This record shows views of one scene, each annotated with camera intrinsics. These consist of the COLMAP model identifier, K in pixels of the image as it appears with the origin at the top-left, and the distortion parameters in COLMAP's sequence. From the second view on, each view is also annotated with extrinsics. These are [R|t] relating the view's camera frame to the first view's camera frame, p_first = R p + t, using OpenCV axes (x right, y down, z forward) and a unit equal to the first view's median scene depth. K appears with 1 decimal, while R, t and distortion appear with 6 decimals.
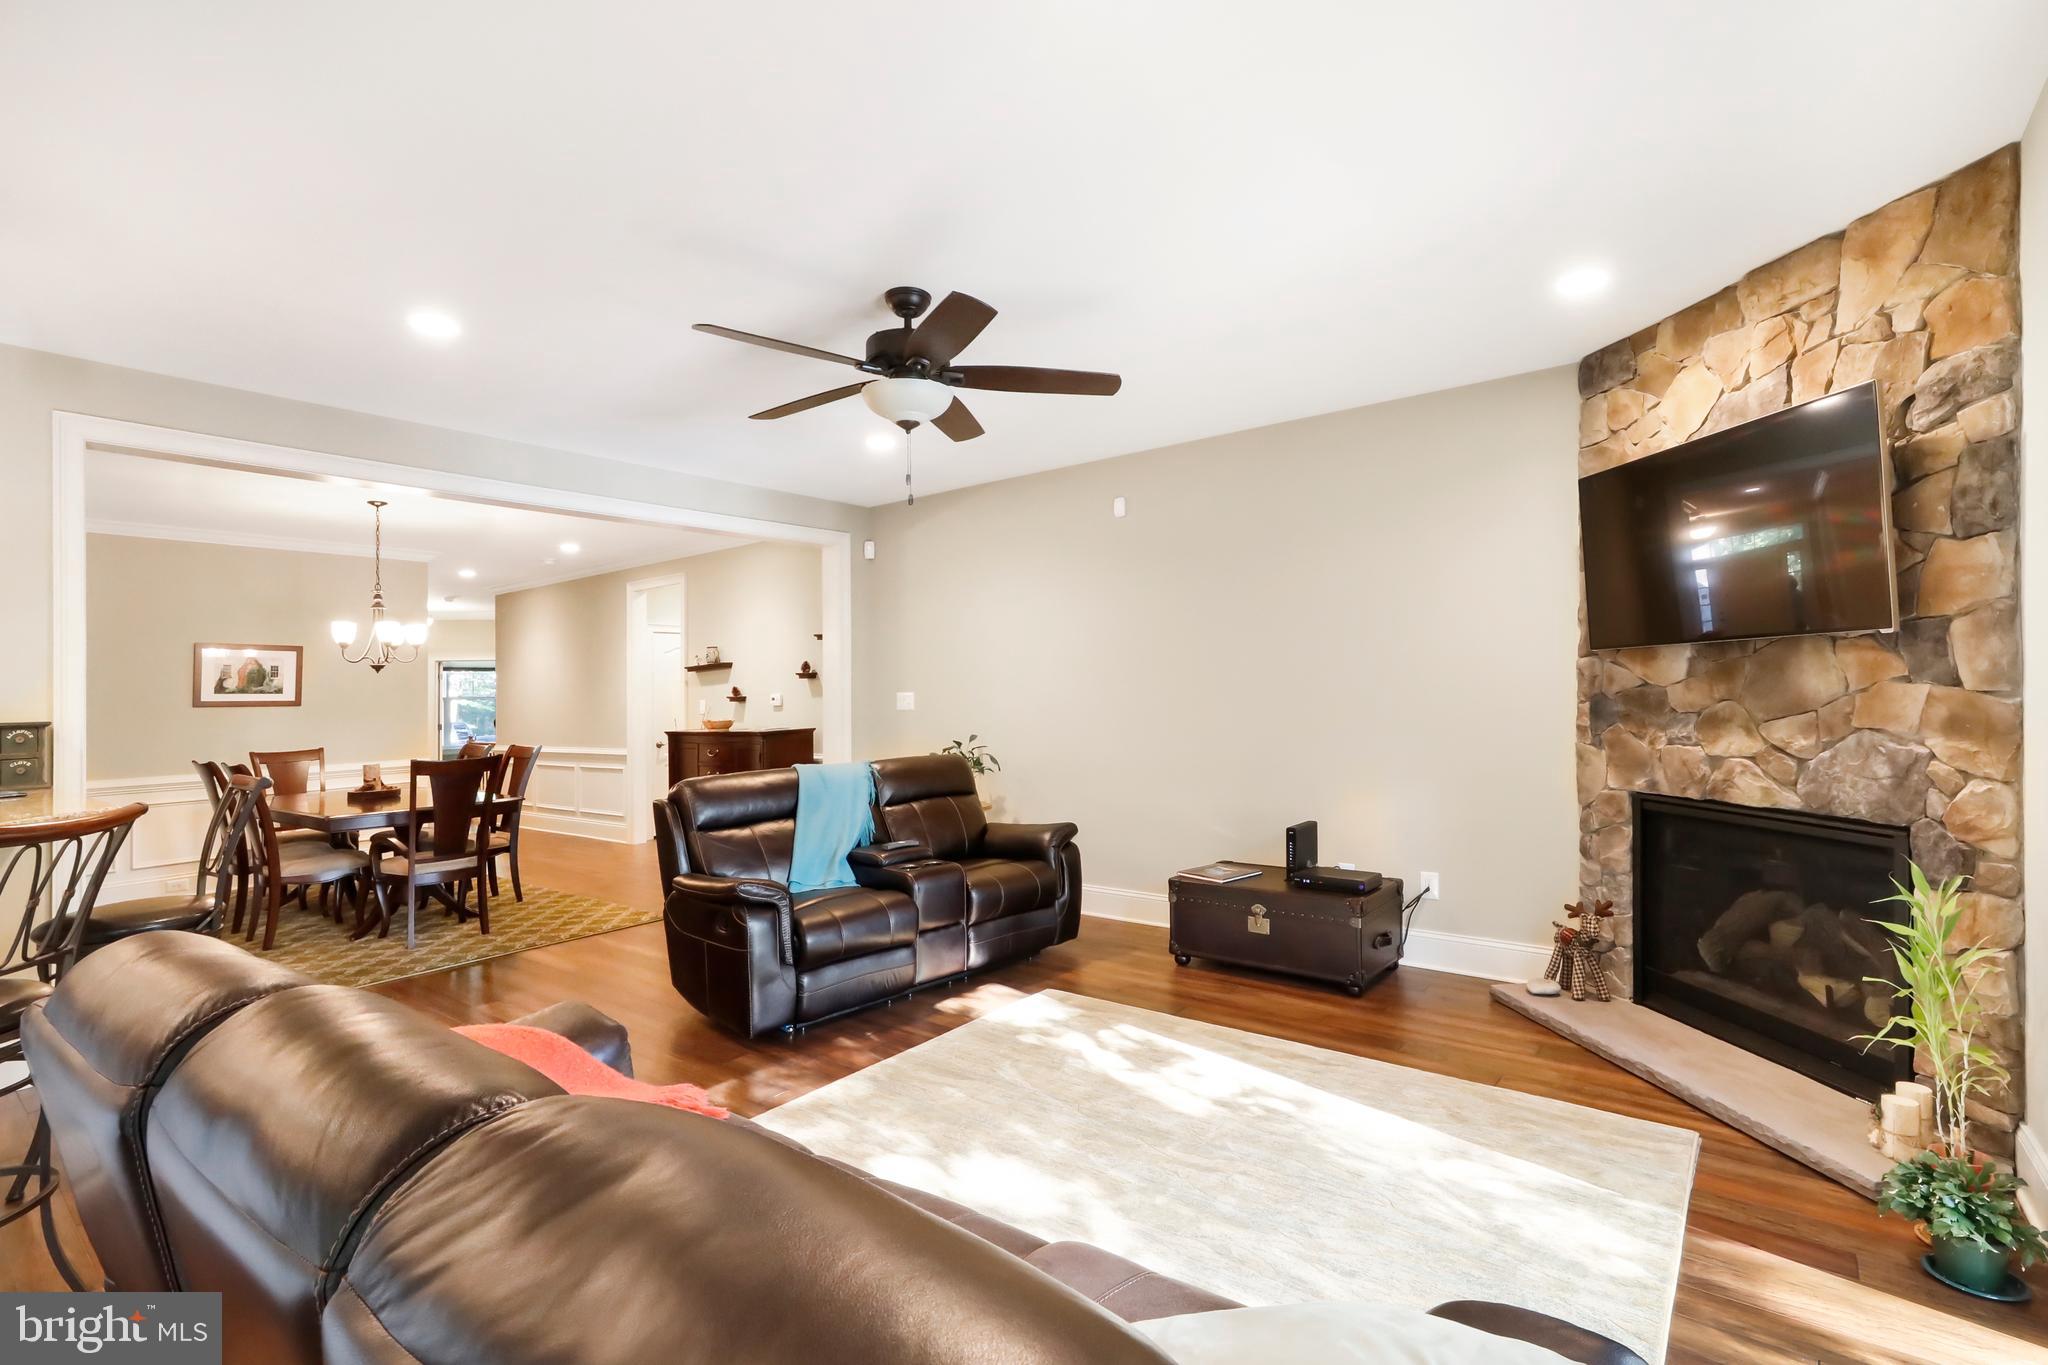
lens RADIAL K [[958.2, 0, 1062.9], [0, 958.2, 693.8], [0, 0, 1]] dist [-0.004186, 0.000774]
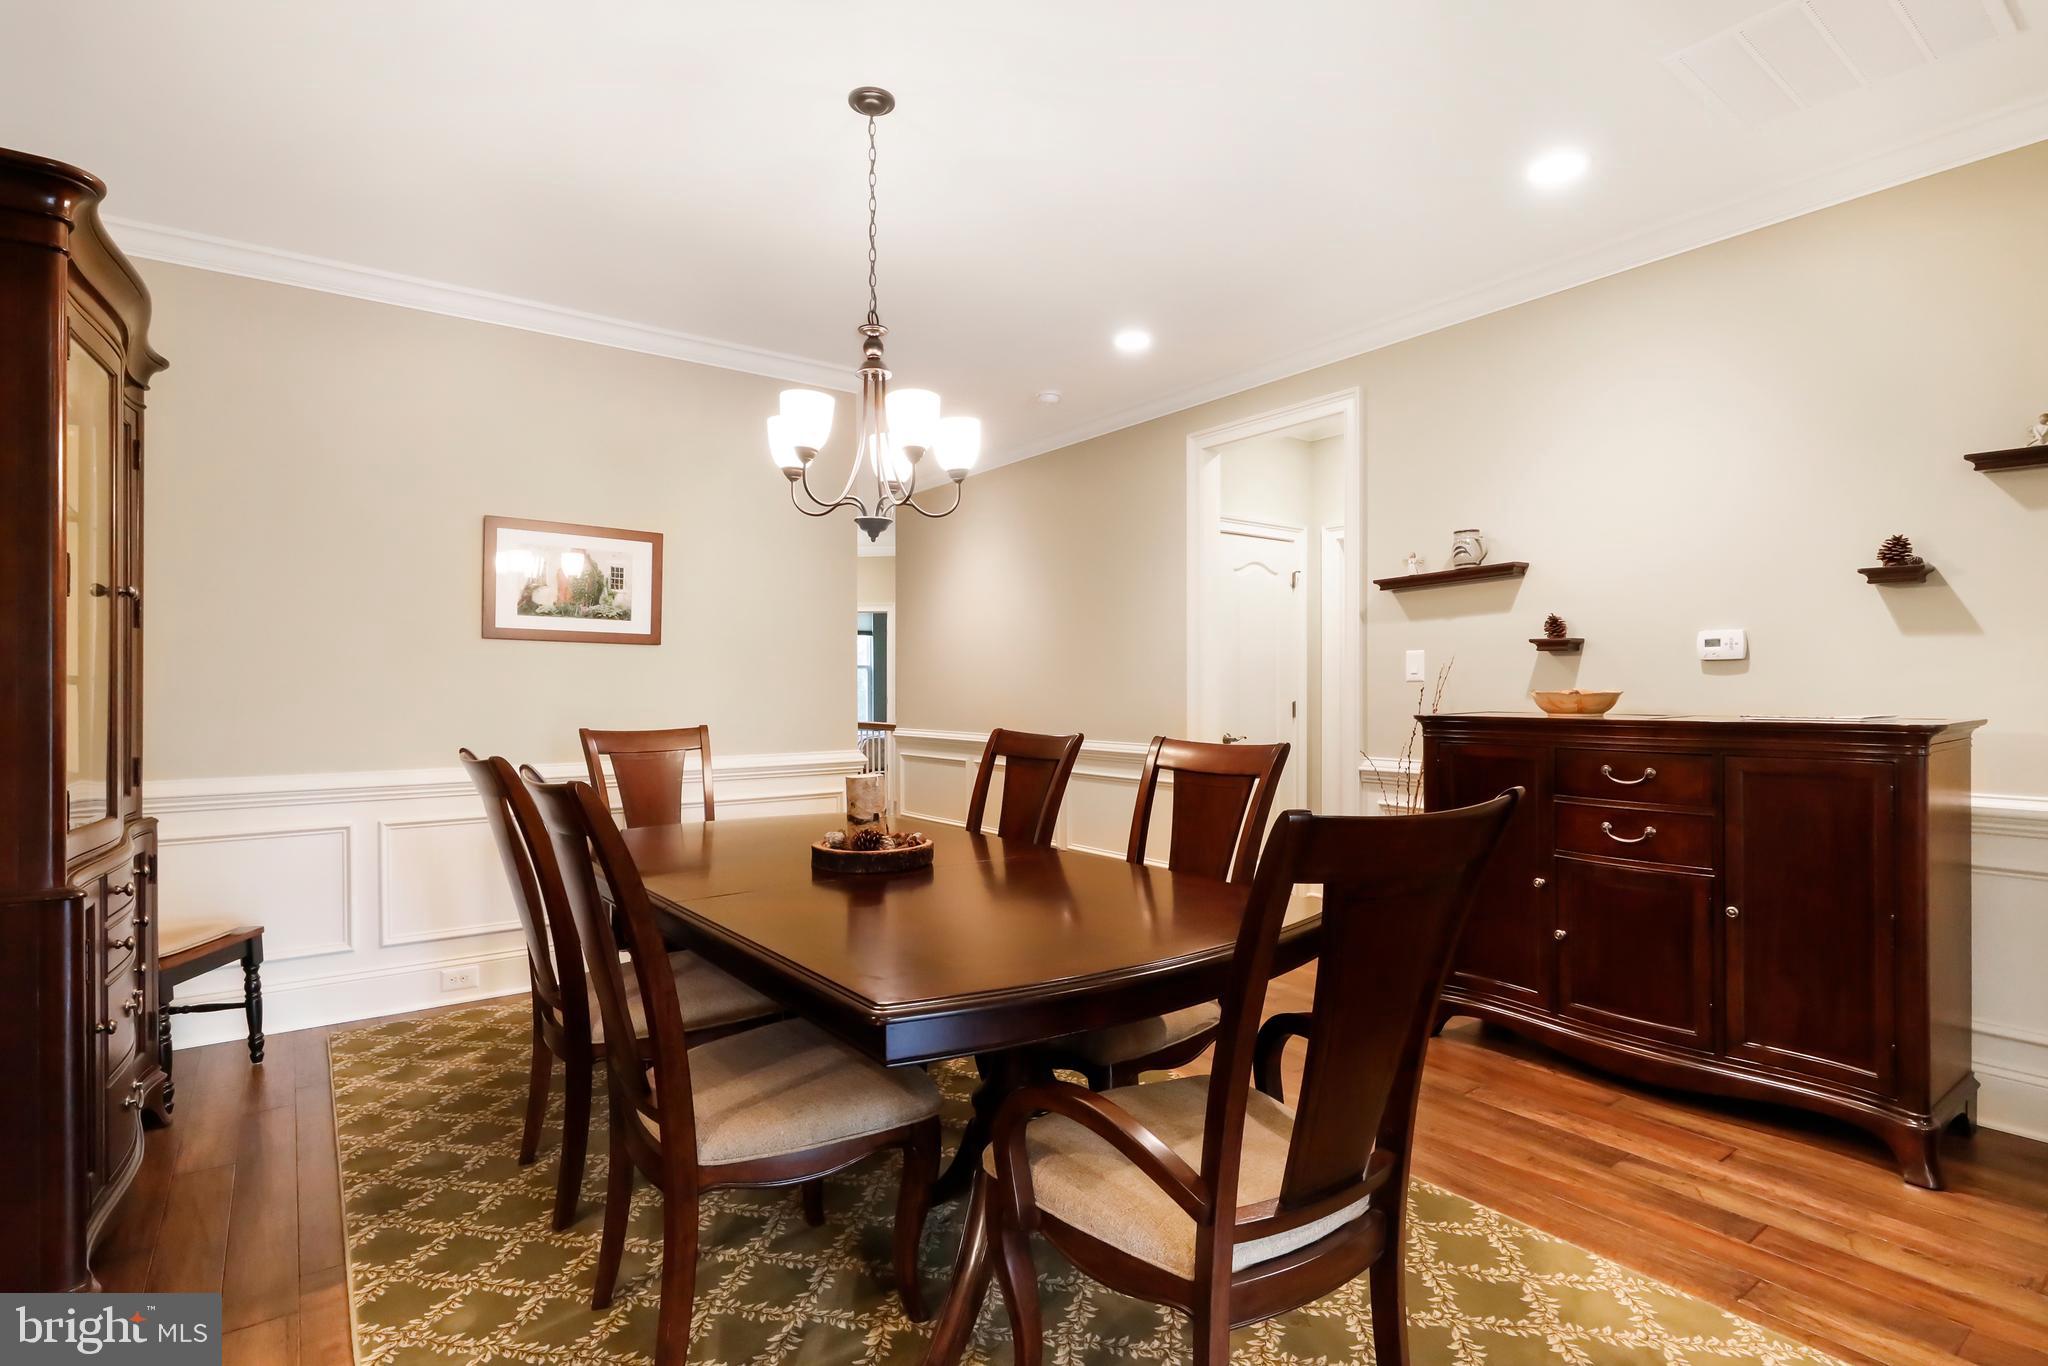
lens RADIAL K [[974.1, 0, 1053.1], [0, 974.1, 703.4], [0, 0, 1]] dist [0.002660, -0.000296]
pose [[0.973296, 0.029114, -0.227702, -0.468002], [-0.025550, 0.999501, 0.018585, 0.029736], [0.228129, -0.012271, 0.973554, 0.532715]]
